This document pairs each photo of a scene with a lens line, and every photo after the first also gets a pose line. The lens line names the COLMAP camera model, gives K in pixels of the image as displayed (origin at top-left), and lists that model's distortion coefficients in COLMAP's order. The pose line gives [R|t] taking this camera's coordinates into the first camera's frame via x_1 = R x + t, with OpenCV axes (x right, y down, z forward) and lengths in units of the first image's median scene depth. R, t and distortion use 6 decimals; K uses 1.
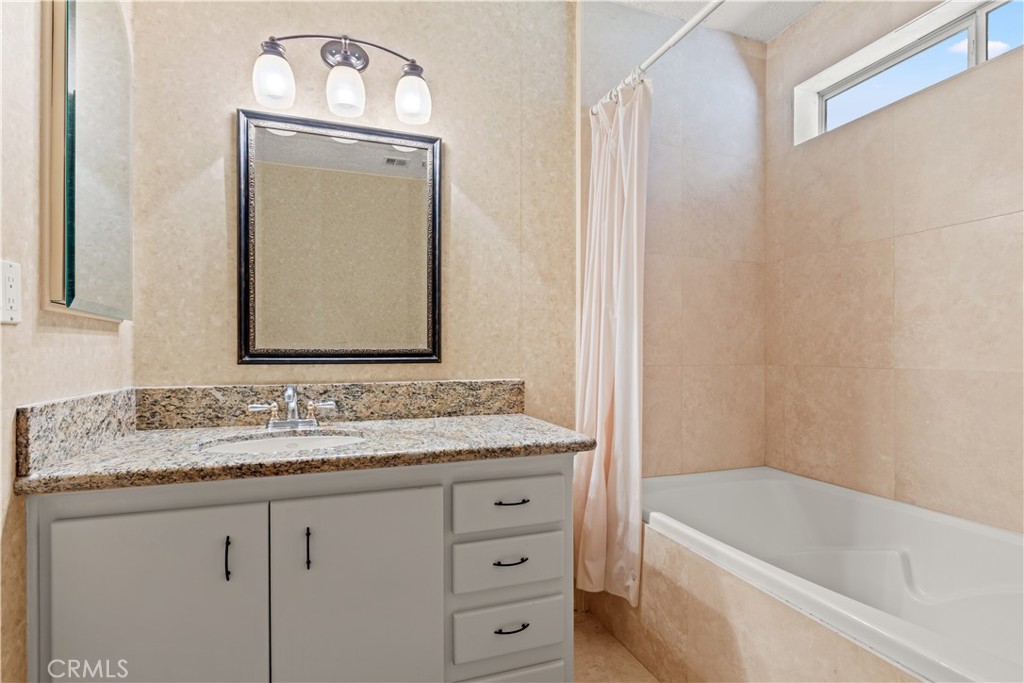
lens RADIAL K [[496.3, 0, 511.4], [0, 496.3, 342.5], [0, 0, 1]] dist [-0.004931, 0.002498]
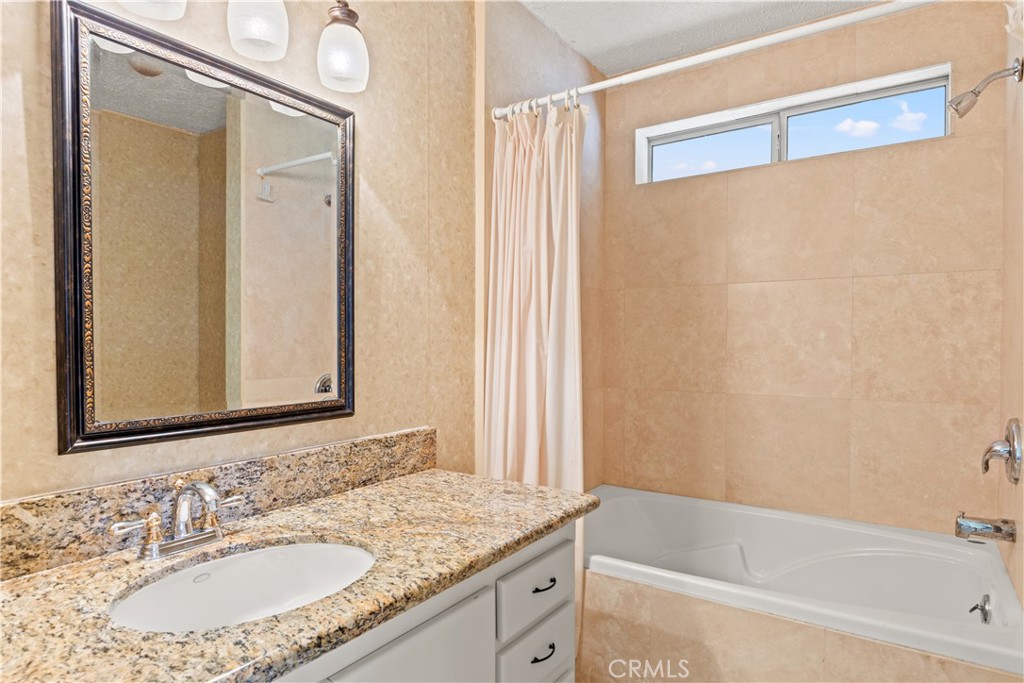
lens RADIAL K [[576.2, 0, 511.4], [0, 576.2, 349.1], [0, 0, 1]] dist [-0.000752, -0.001651]
pose [[0.815957, -0.008937, 0.578044, -0.451025], [-0.005723, 0.999707, 0.023534, -0.082762], [-0.578085, -0.022511, 0.815666, 0.157709]]
